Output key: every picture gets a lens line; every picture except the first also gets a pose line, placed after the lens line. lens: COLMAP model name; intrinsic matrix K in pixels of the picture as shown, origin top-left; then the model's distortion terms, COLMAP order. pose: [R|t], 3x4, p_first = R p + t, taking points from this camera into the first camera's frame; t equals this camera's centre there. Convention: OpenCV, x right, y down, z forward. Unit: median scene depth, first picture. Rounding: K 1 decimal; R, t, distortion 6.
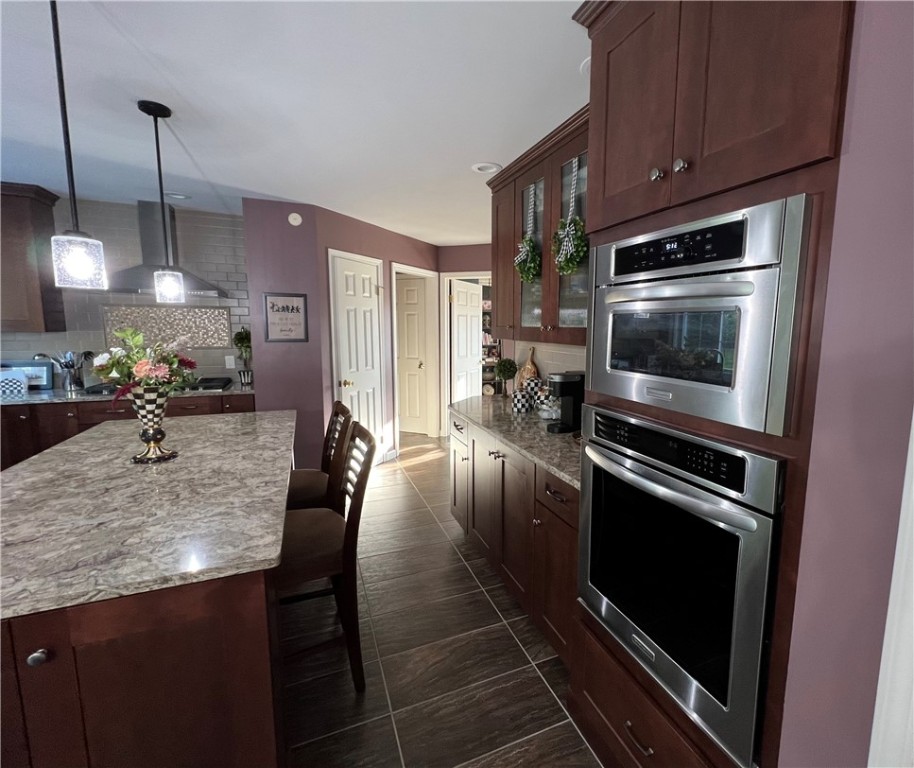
lens RADIAL K [[443.0, 0, 509.9], [0, 443.0, 382.2], [0, 0, 1]] dist [-0.004694, 0.000976]
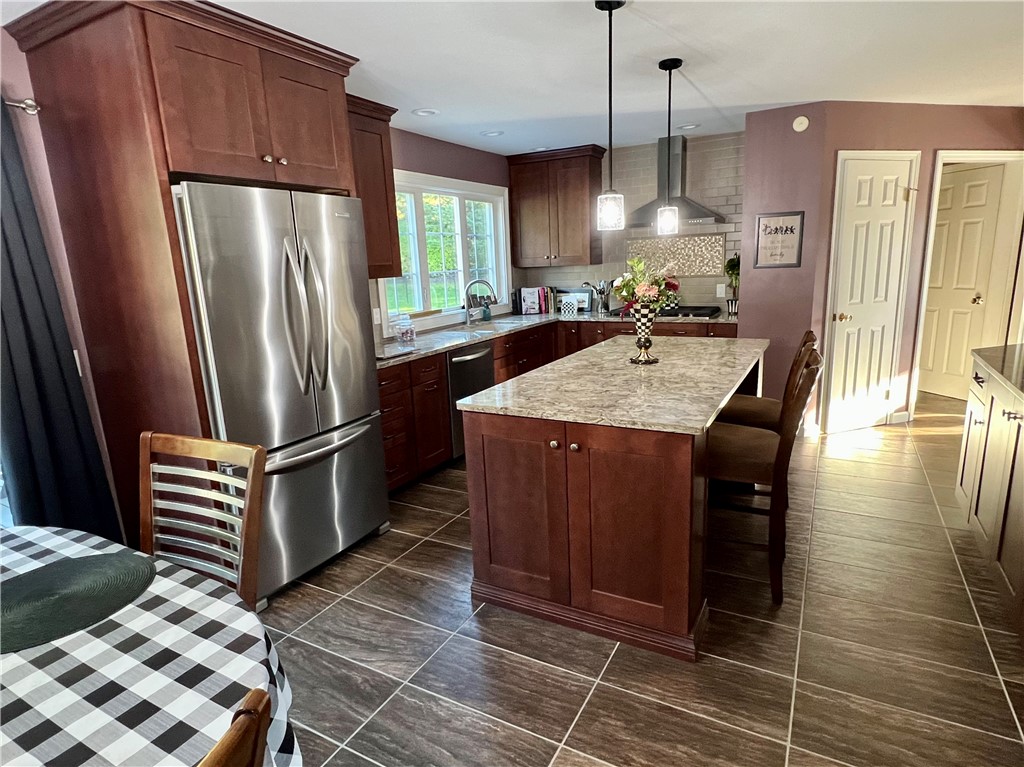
lens RADIAL K [[565.2, 0, 508.0], [0, 565.2, 387.0], [0, 0, 1]] dist [-0.001412, -0.003227]
pose [[0.582498, 0.141147, -0.800484, 0.264323], [-0.051728, 0.989249, 0.136790, 0.040324], [0.811185, -0.038272, 0.583536, -0.252378]]
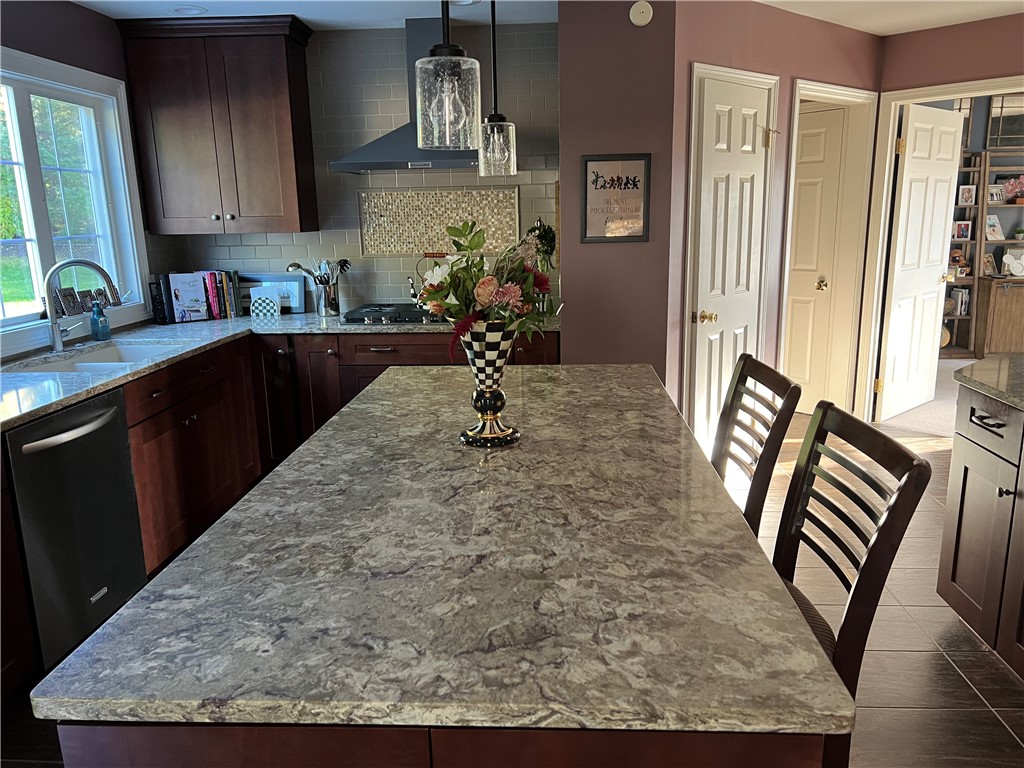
lens RADIAL K [[764.6, 0, 513.0], [0, 764.6, 391.2], [0, 0, 1]] dist [0.048476, -0.051615]
pose [[0.882425, 0.075127, -0.464416, -0.275211], [-0.026723, 0.993577, 0.109953, -0.008872], [0.469694, -0.084615, 0.878765, 0.089185]]
